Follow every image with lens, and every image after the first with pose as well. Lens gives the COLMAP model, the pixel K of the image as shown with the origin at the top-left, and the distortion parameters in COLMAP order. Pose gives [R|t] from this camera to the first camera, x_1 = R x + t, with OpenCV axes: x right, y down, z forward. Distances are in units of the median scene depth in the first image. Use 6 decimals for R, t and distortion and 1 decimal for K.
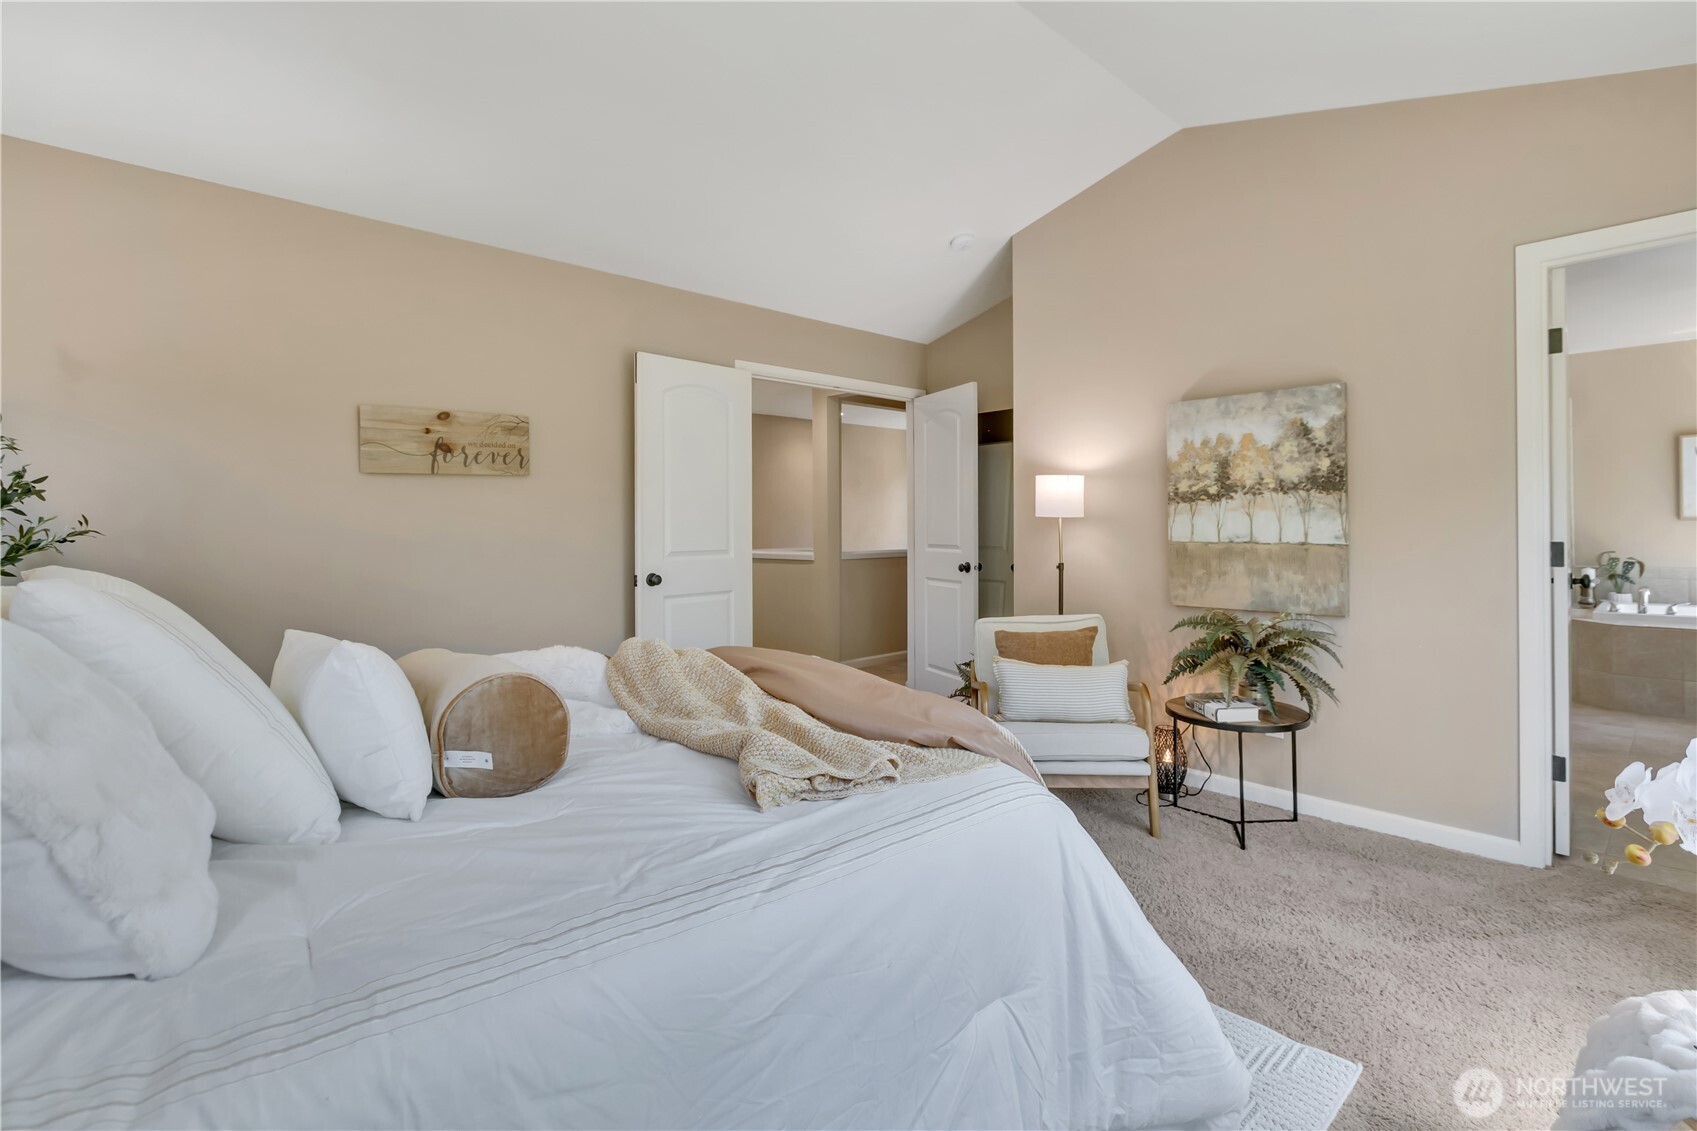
lens RADIAL K [[778.6, 0, 849.4], [0, 778.6, 551.9], [0, 0, 1]] dist [-0.004203, -0.000690]
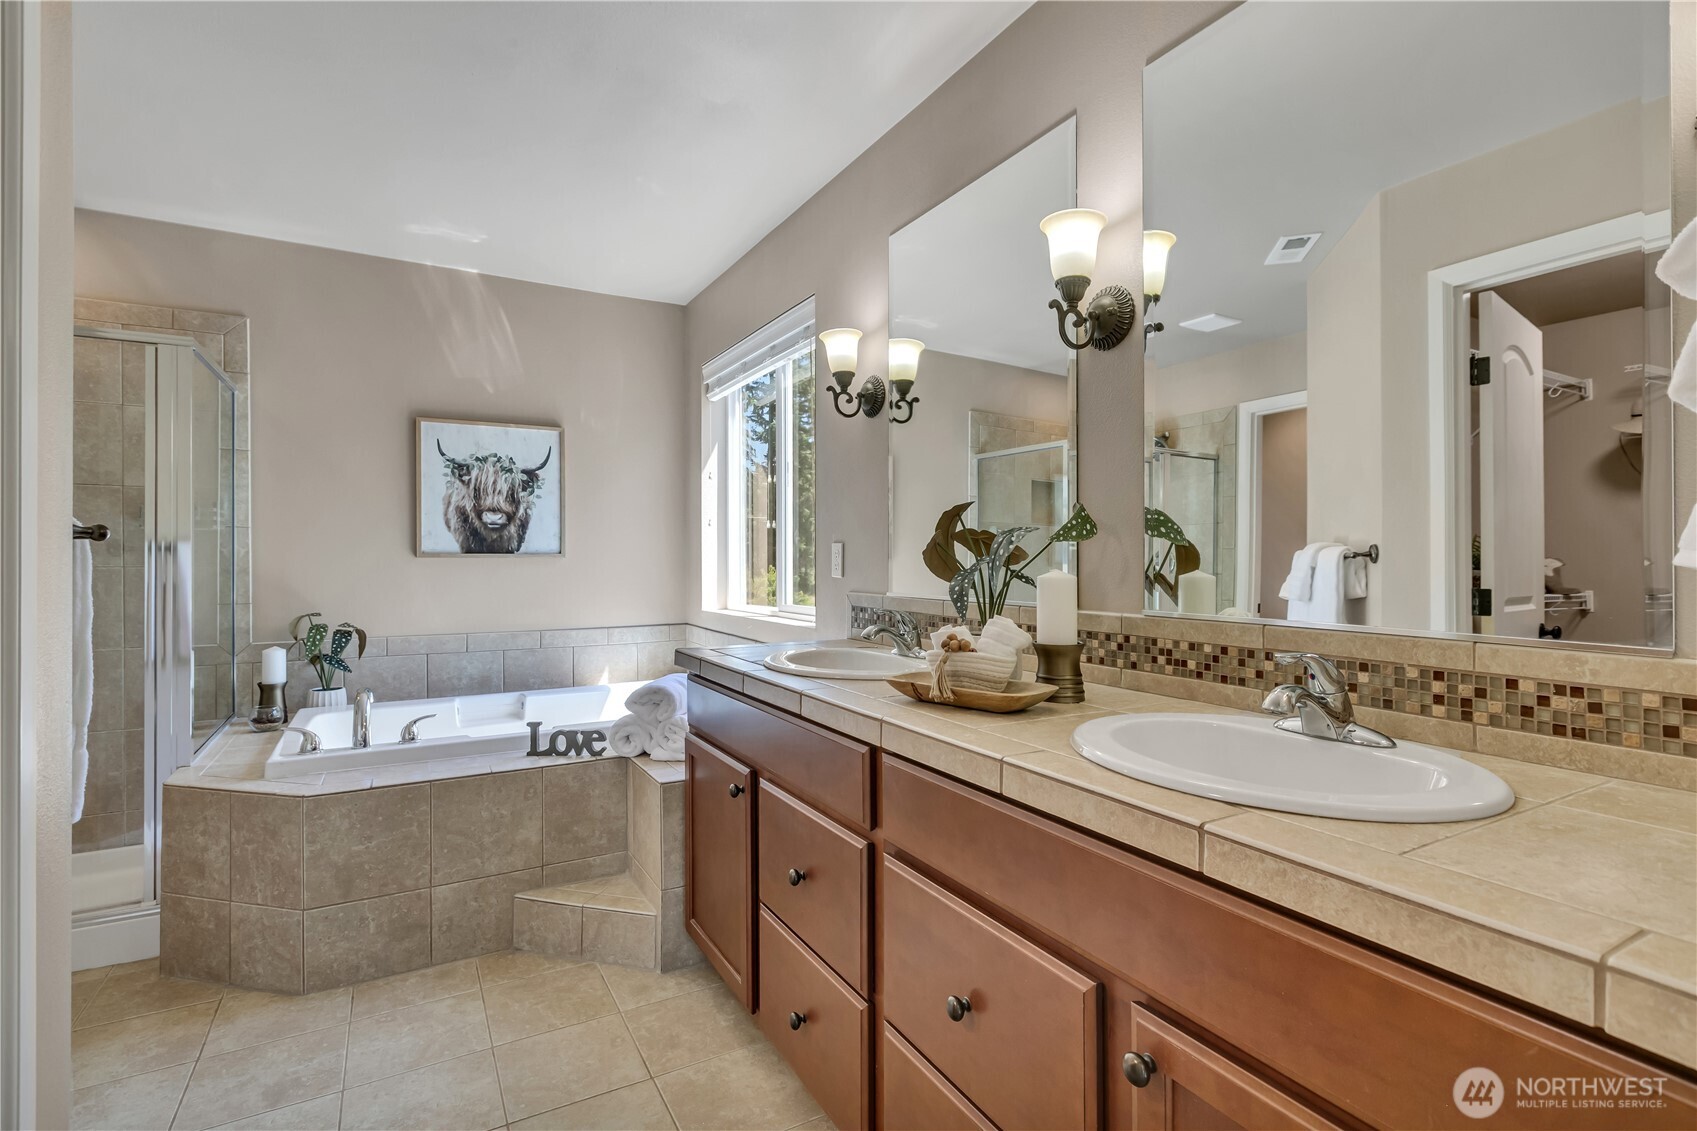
lens RADIAL K [[778.6, 0, 848.3], [0, 778.6, 558.2], [0, 0, 1]] dist [-0.004203, -0.000690]
pose [[0.225909, 0.008267, 0.974113, 0.553229], [-0.006175, 0.999956, -0.007054, -0.036742], [-0.974129, -0.004422, 0.225950, 0.529692]]
